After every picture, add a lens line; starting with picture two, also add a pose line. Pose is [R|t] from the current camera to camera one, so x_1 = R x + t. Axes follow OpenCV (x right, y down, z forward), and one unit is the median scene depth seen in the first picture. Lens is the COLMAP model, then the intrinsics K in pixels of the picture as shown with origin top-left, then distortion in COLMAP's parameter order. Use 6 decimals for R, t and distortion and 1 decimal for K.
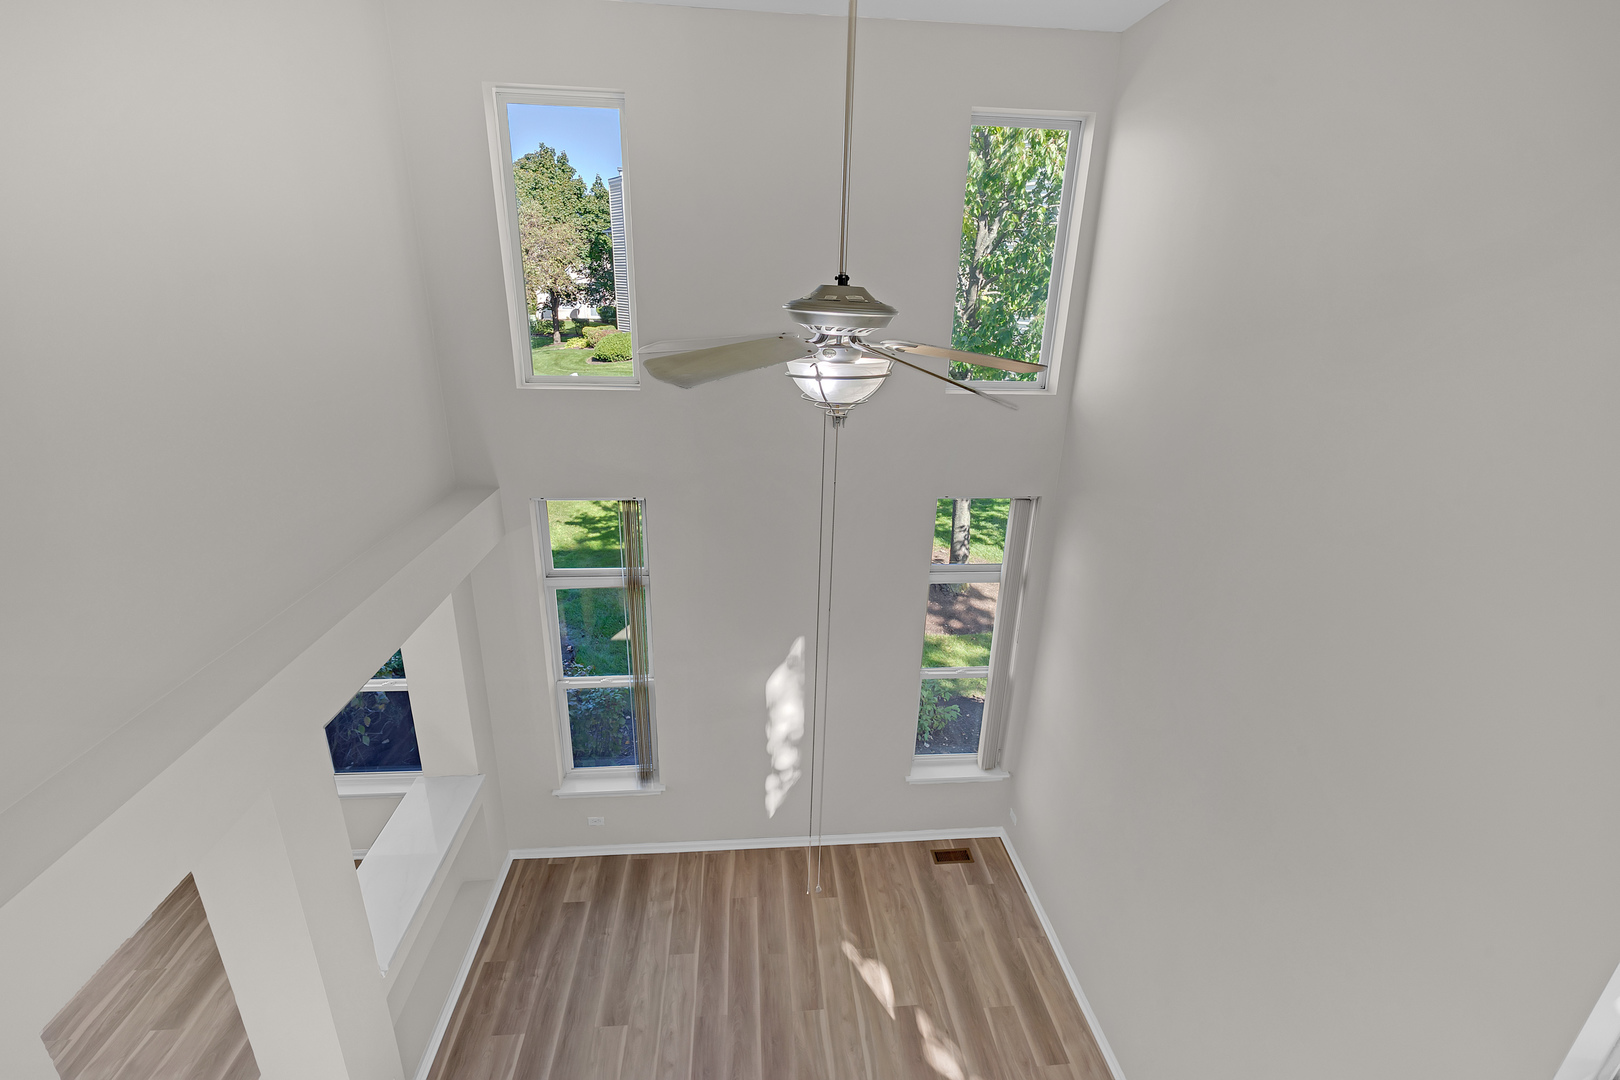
lens RADIAL K [[708.5, 0, 801.9], [0, 708.5, 538.0], [0, 0, 1]] dist [-0.004213, -0.000526]
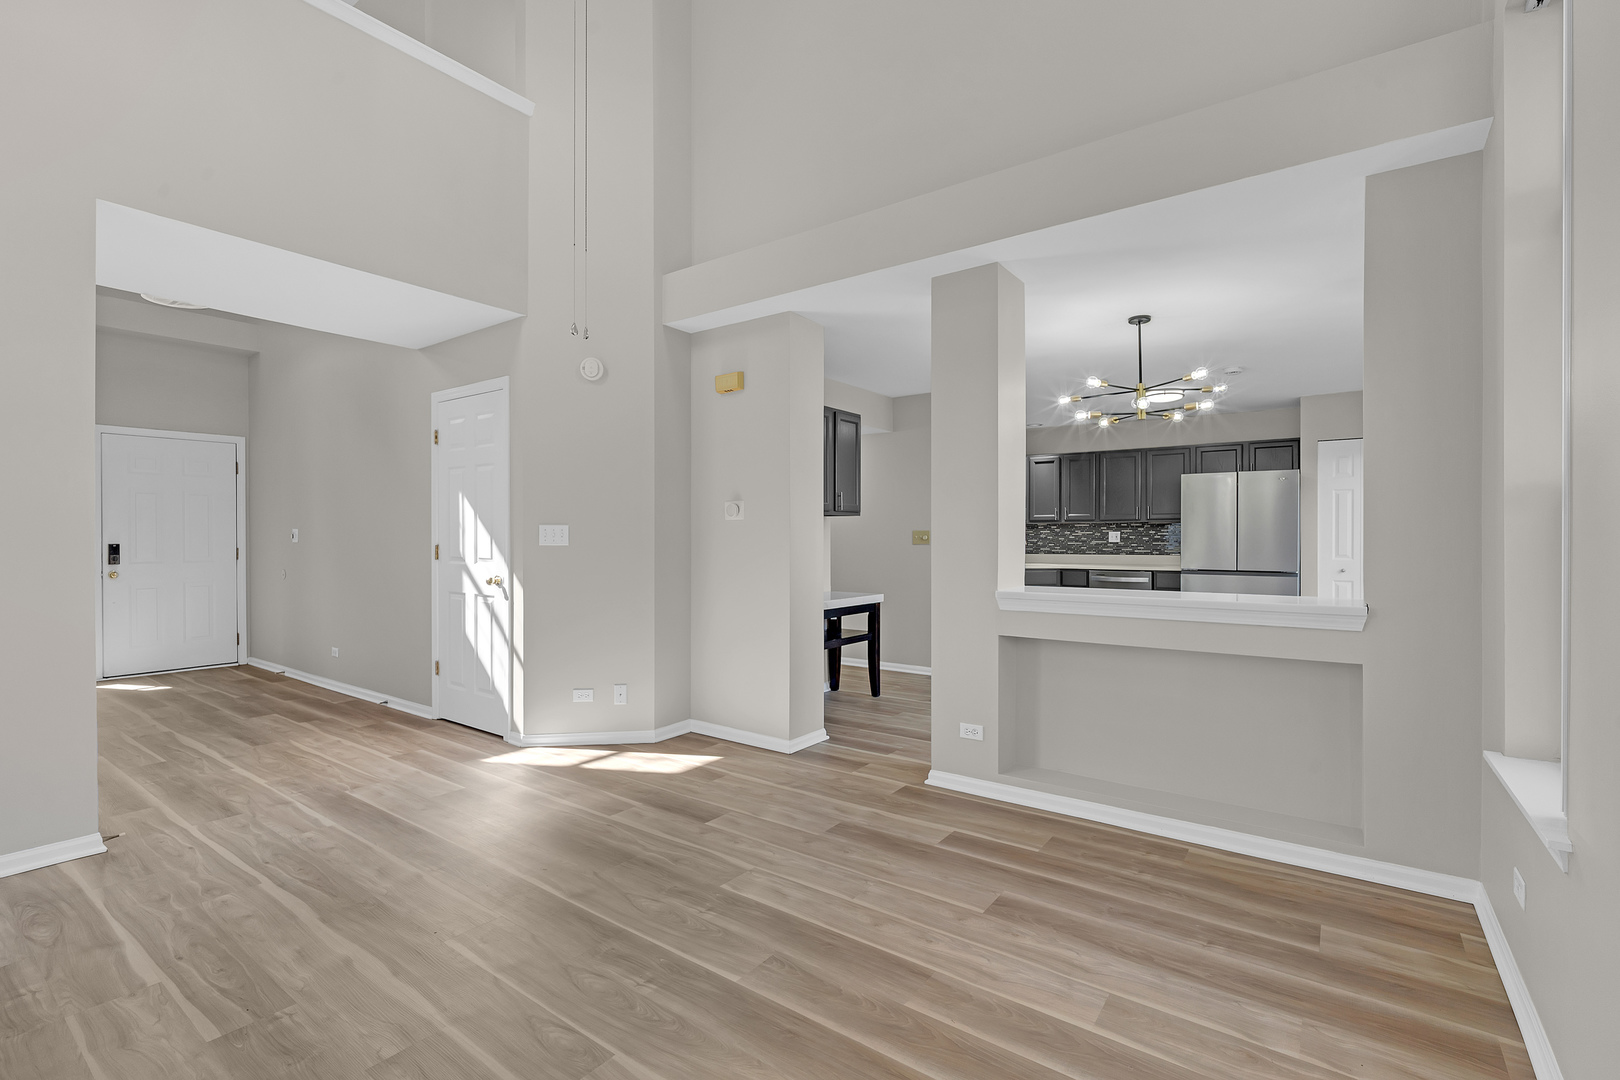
lens RADIAL K [[727.0, 0, 810.0], [0, 727.0, 540.0], [0, 0, 1]] dist [-0.005463, -0.000353]
pose [[-0.652234, -0.016568, -0.757837, 0.255353], [-0.264787, 0.941761, 0.207301, 0.280407], [0.710267, 0.335874, -0.618636, 1.014041]]
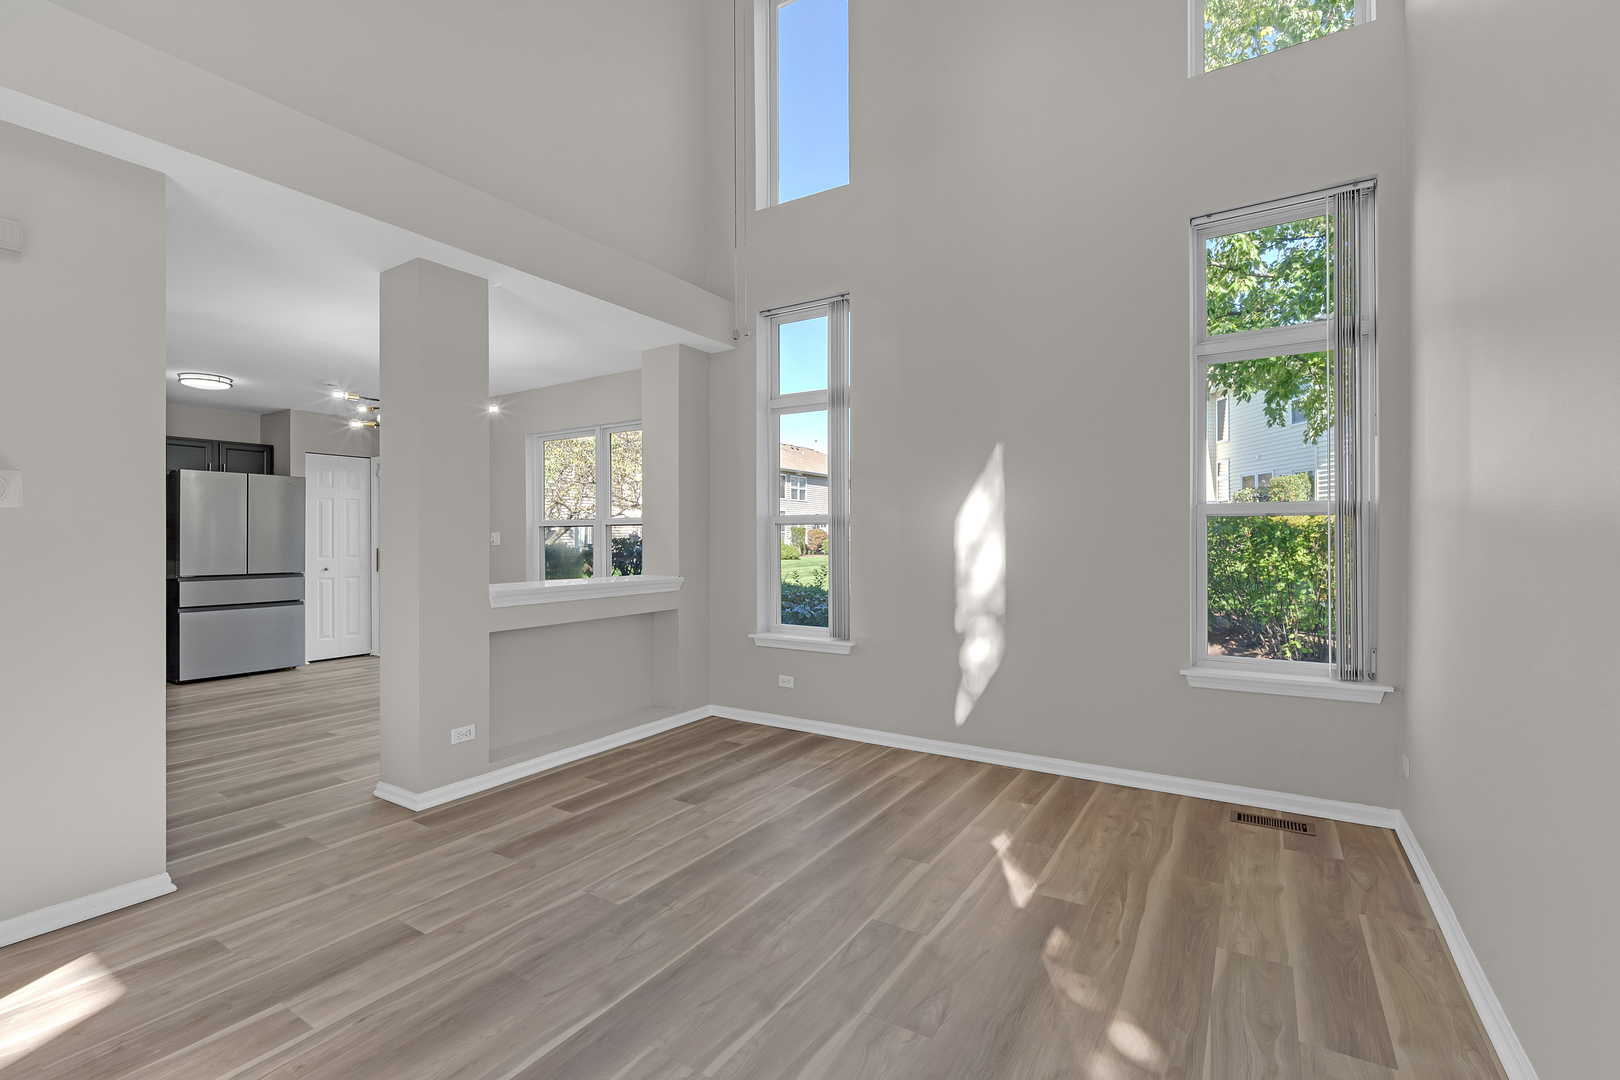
lens RADIAL K [[708.5, 0, 801.9], [0, 708.5, 538.0], [0, 0, 1]] dist [-0.004213, -0.000526]
pose [[0.792235, -0.022125, -0.609815, 0.301931], [-0.185262, 0.943452, -0.274911, 0.524585], [0.581414, 0.330770, 0.743336, 0.323894]]
